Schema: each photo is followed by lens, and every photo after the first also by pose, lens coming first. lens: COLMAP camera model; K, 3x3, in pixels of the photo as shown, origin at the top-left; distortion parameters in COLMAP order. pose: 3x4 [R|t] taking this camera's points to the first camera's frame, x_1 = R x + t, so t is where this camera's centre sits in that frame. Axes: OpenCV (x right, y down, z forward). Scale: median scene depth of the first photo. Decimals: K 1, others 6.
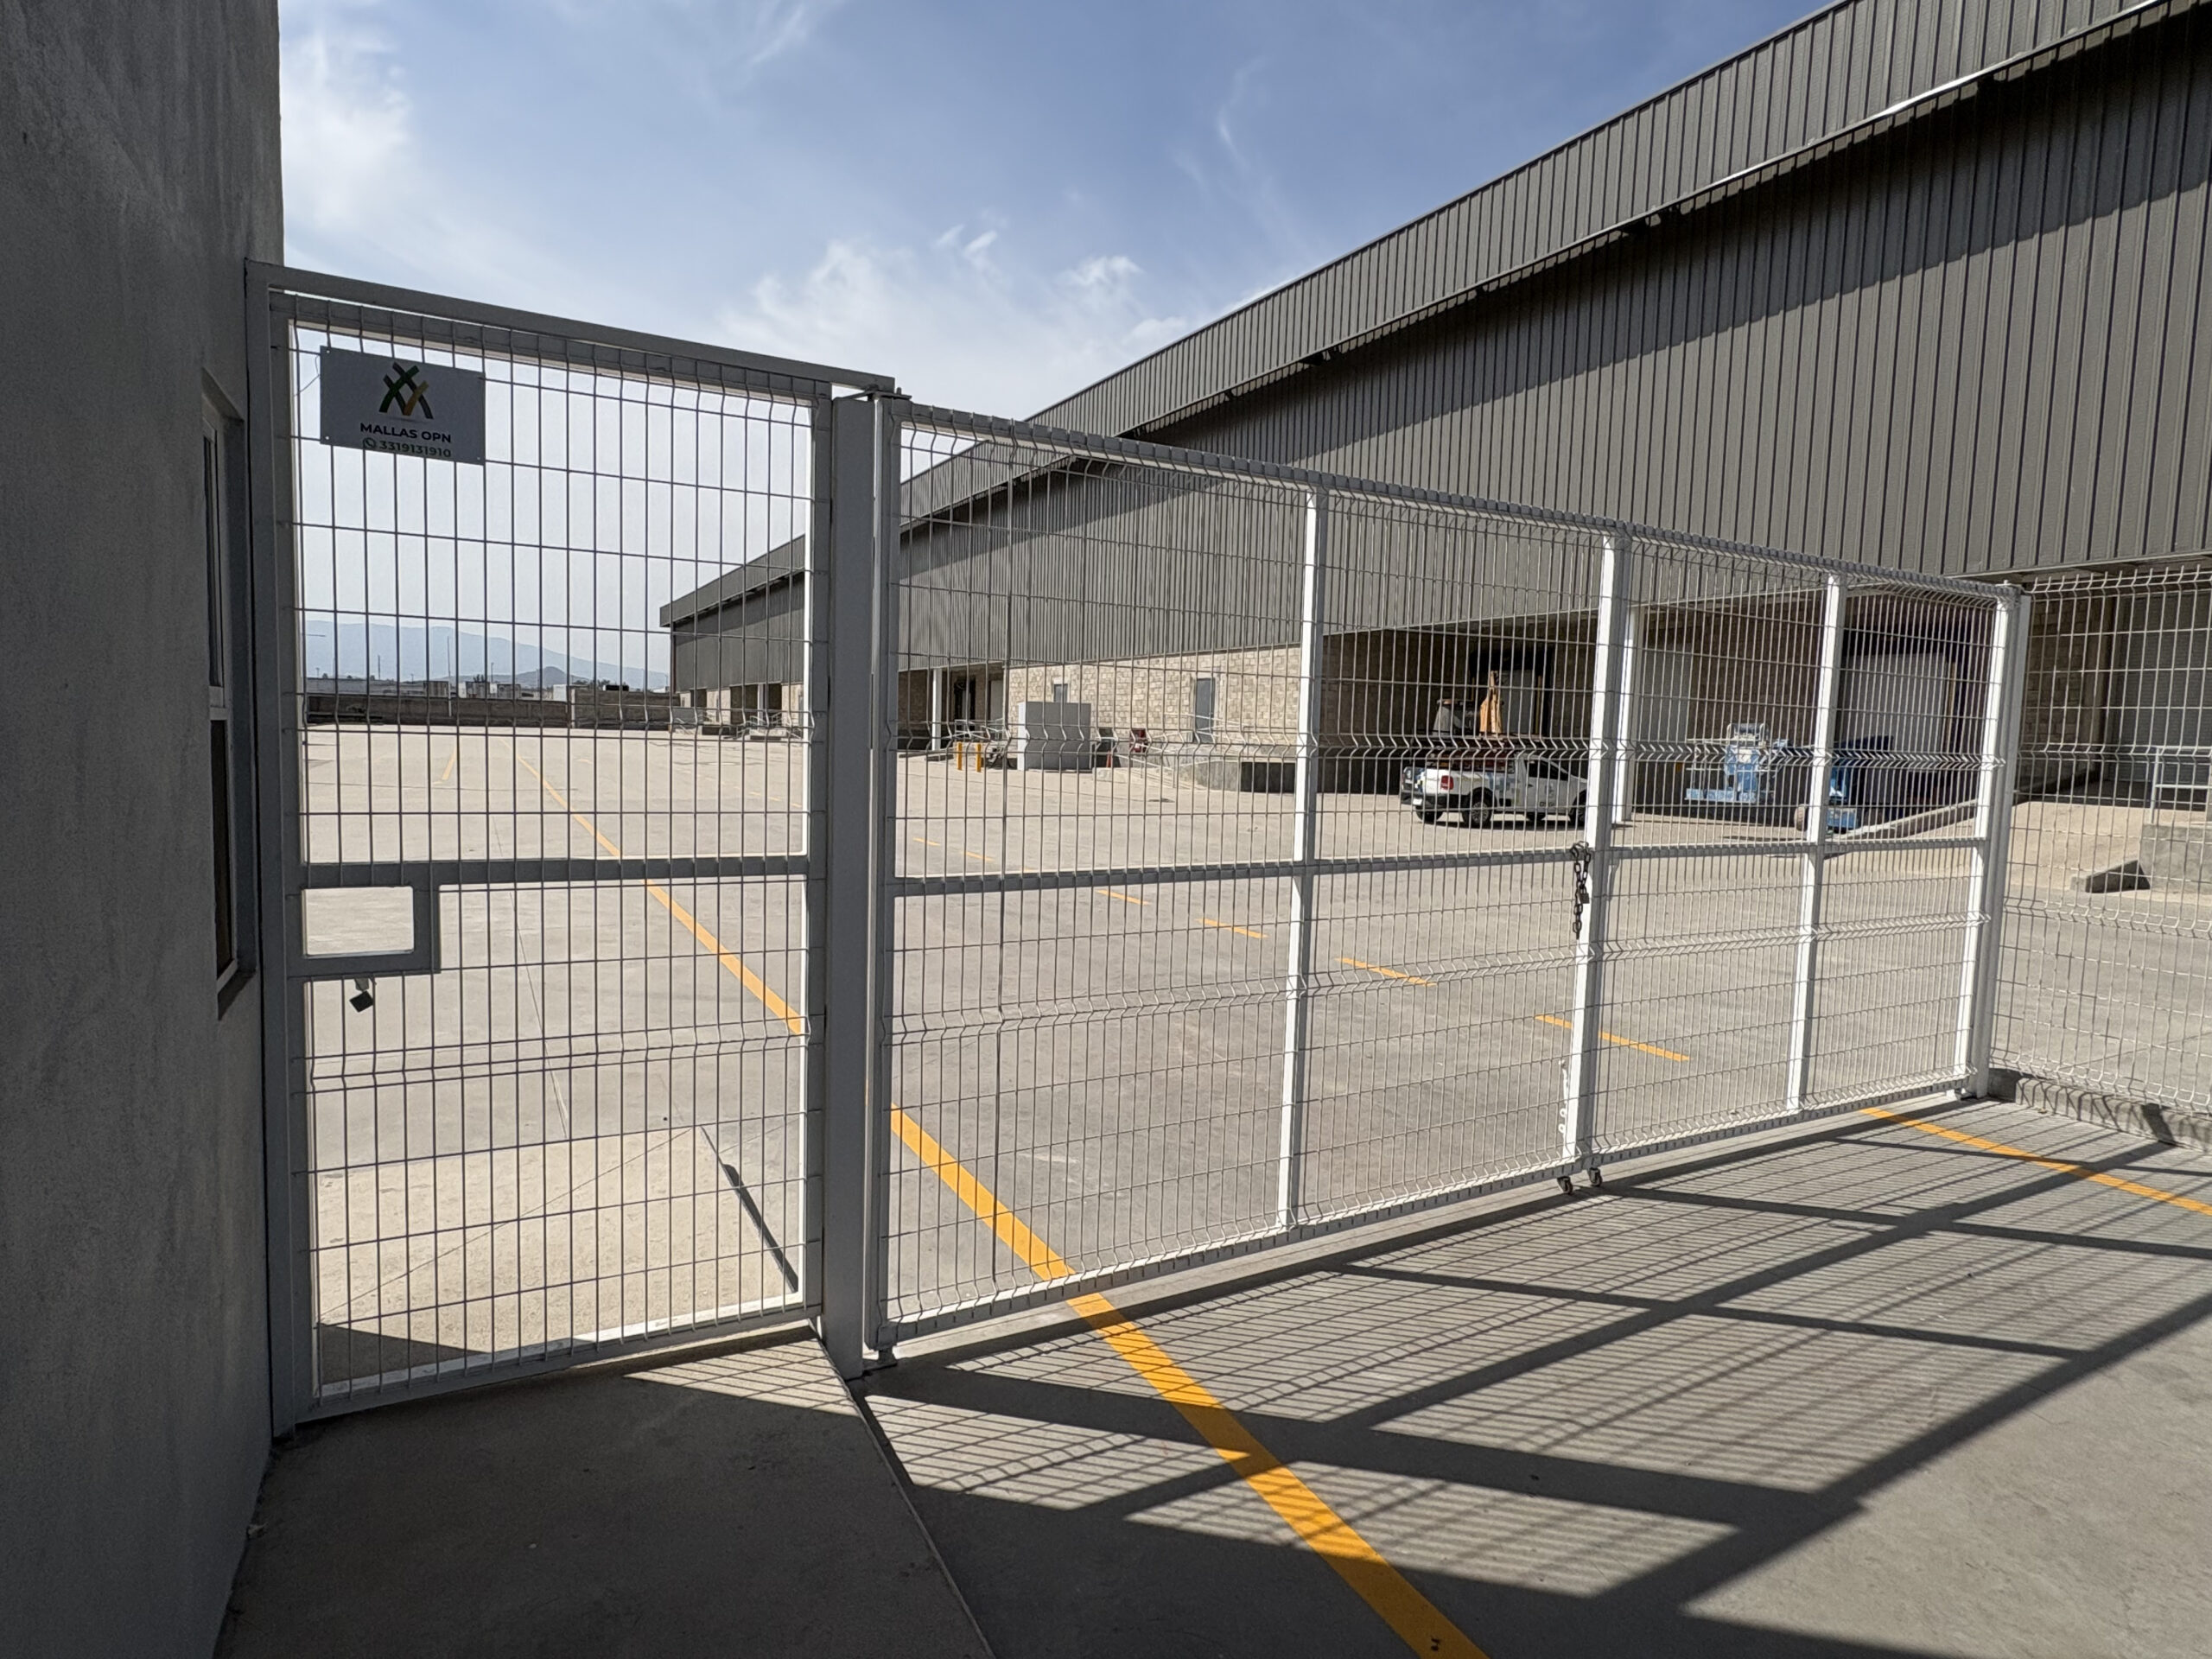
lens RADIAL K [[1169.5, 0, 1104.4], [0, 1169.5, 820.7], [0, 0, 1]] dist [0.000132, 0.000757]
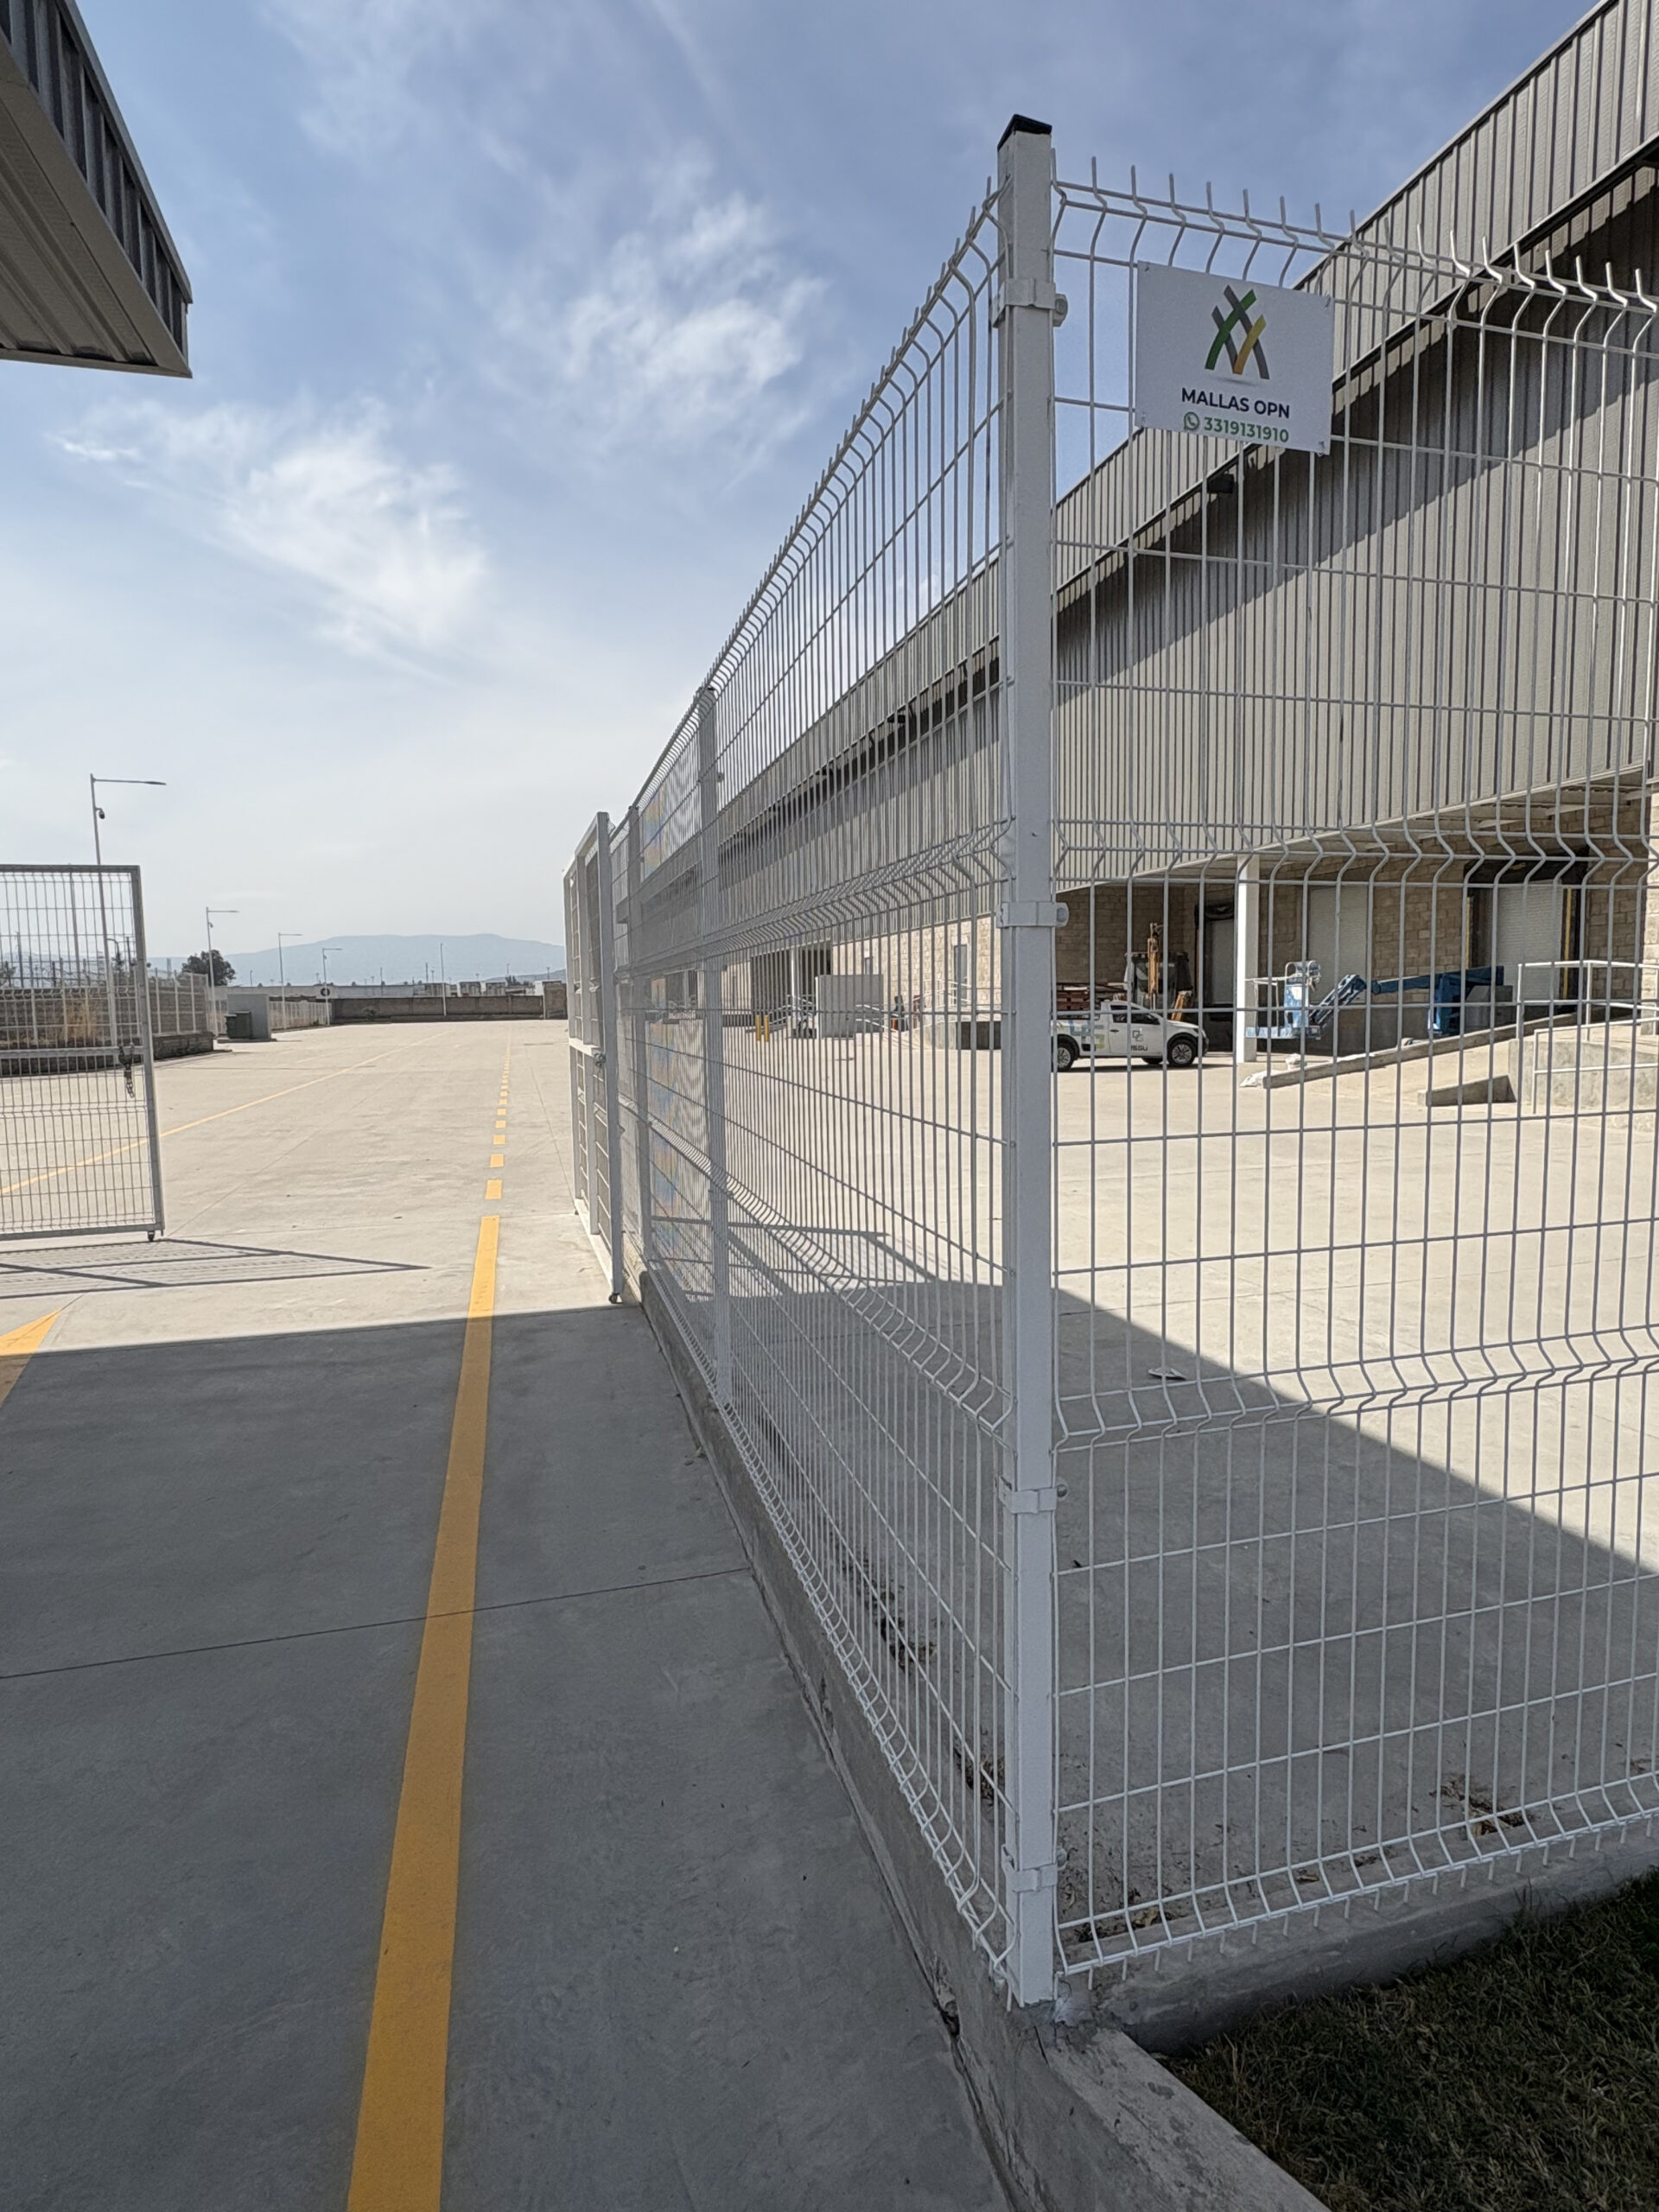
lens RADIAL K [[1143.2, 0, 827.6], [0, 1143.2, 1158.2], [0, 0, 1]] dist [0.020602, -0.000427]
pose [[0.969091, -0.013846, -0.246313, 2.738518], [0.027503, 0.998263, 0.052093, 0.185687], [0.245164, -0.057257, 0.967789, -0.685782]]
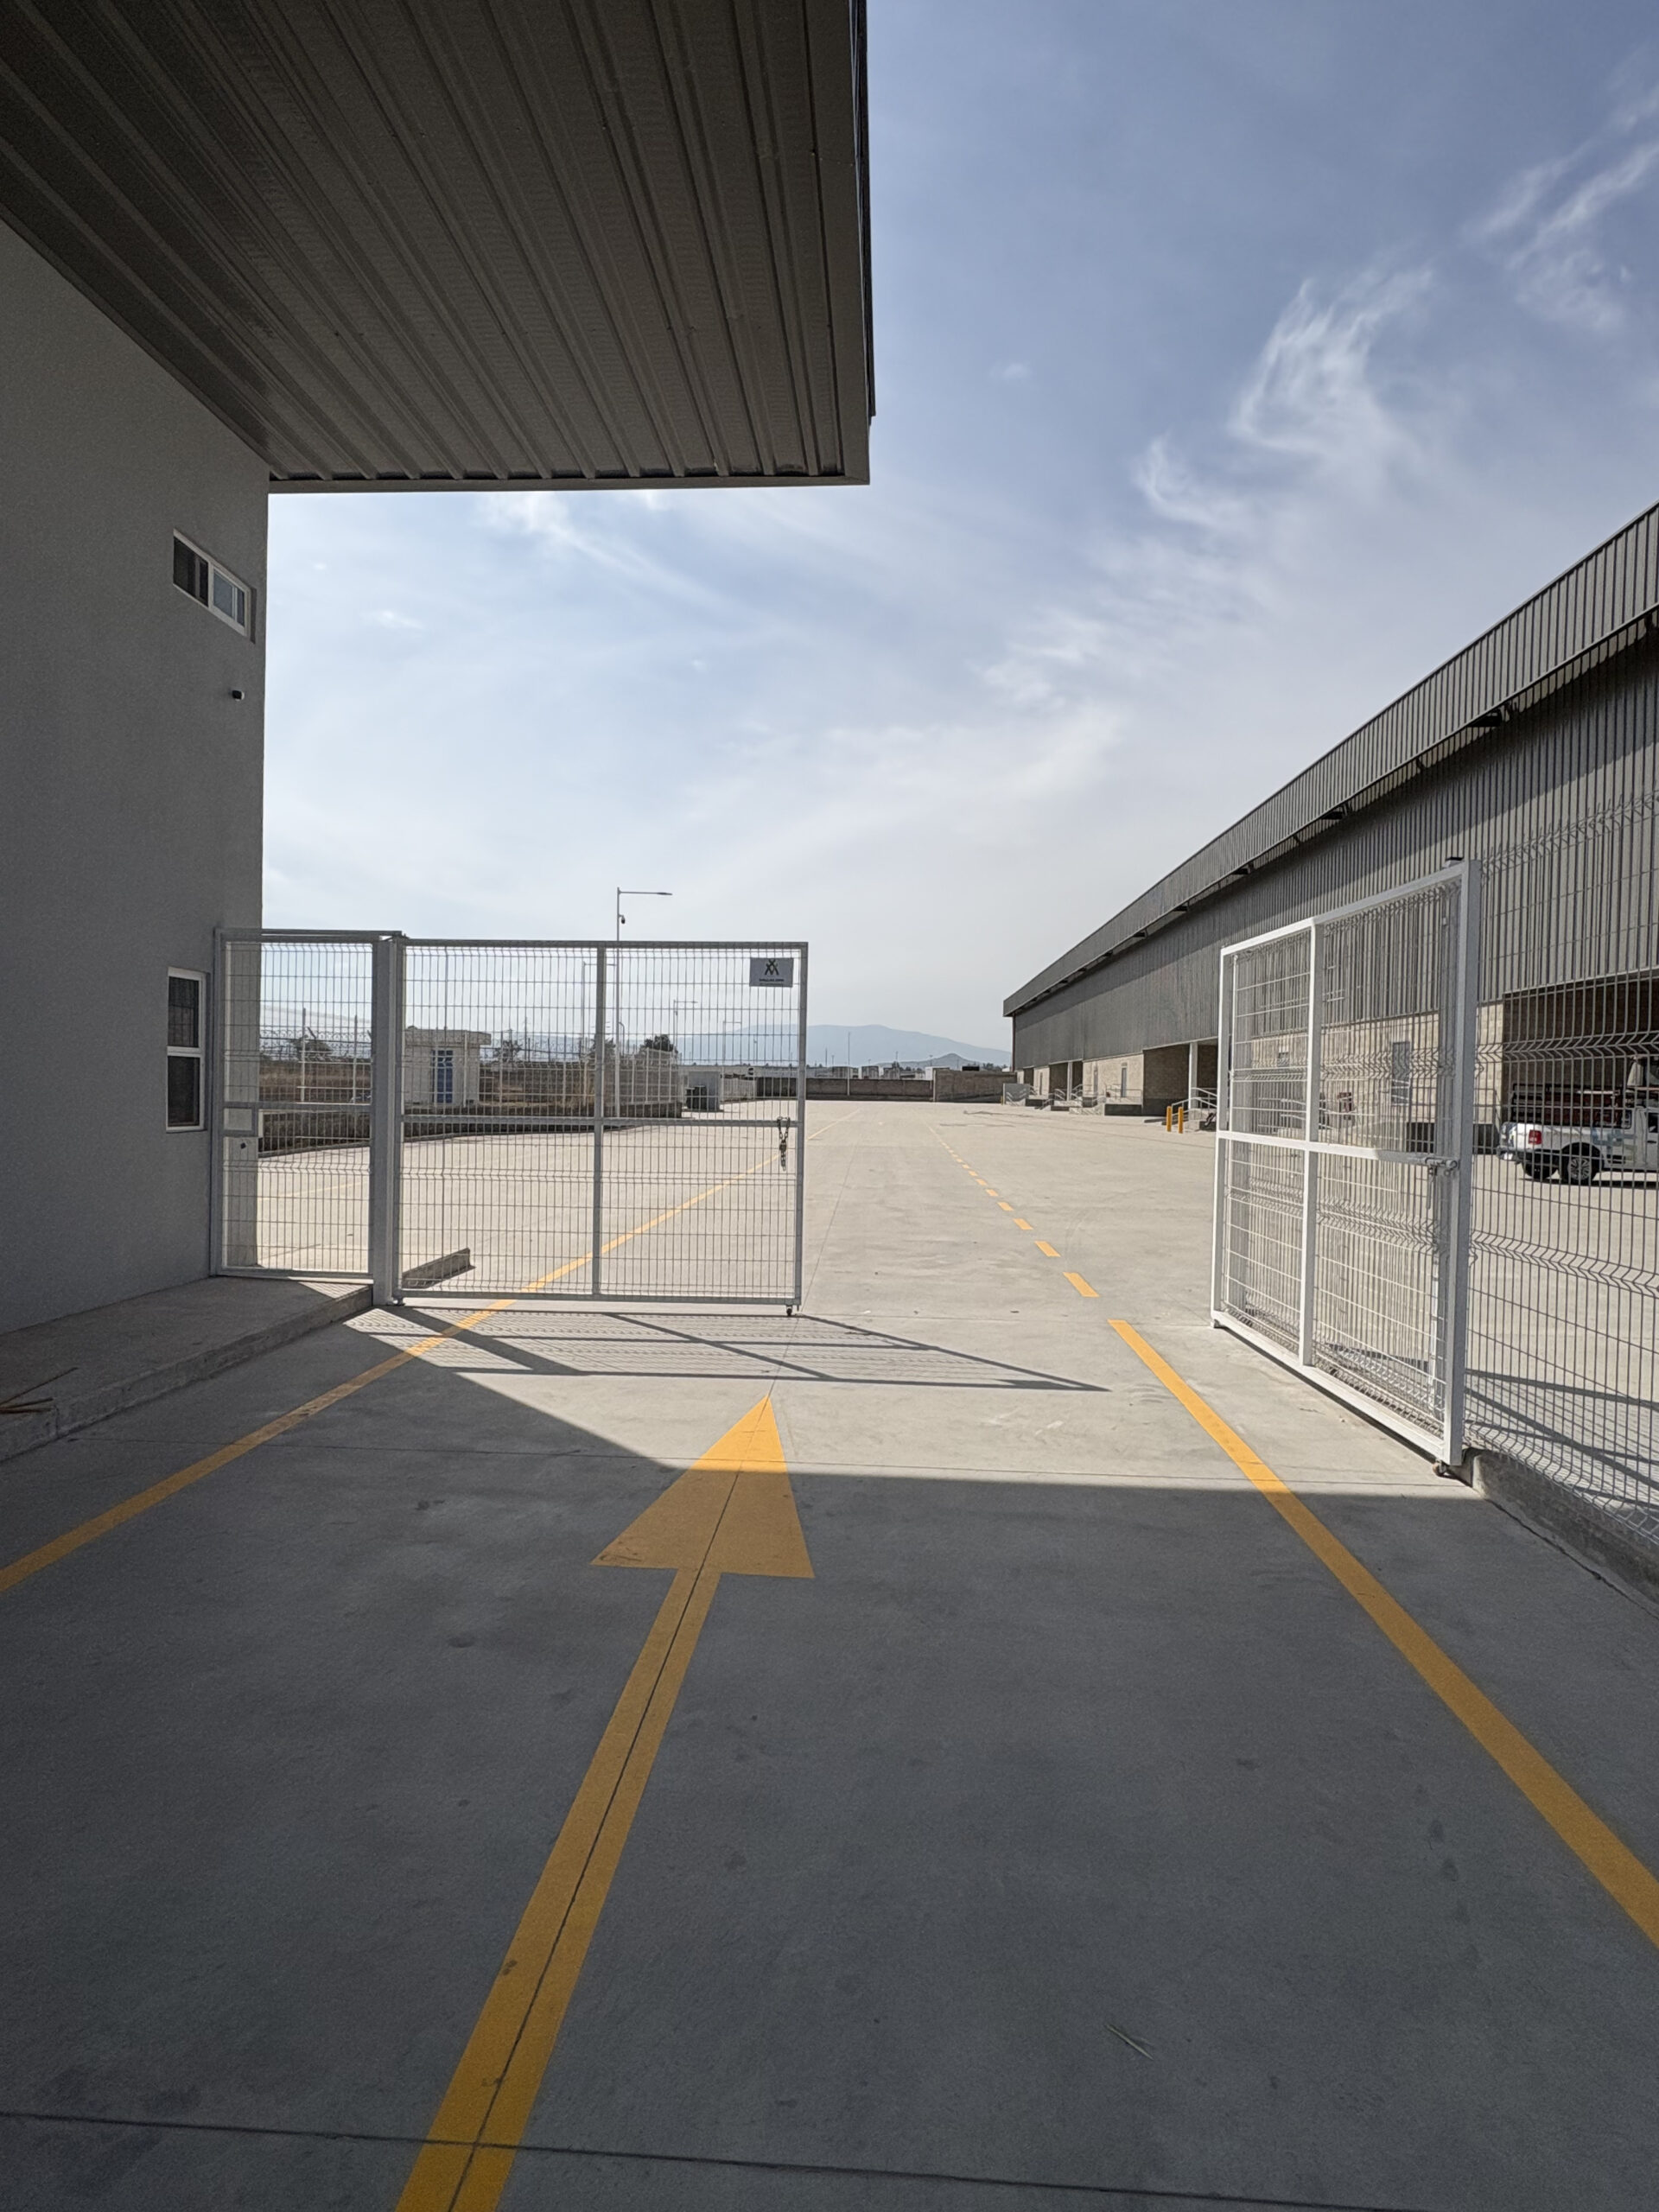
lens RADIAL K [[1060.7, 0, 857.0], [0, 1060.7, 1098.7], [0, 0, 1]] dist [-0.003426, -0.000039]
pose [[0.857663, -0.008771, -0.514137, 1.893774], [-0.033957, 0.996706, -0.073649, 0.151289], [0.513089, 0.080624, 0.854540, -0.510757]]
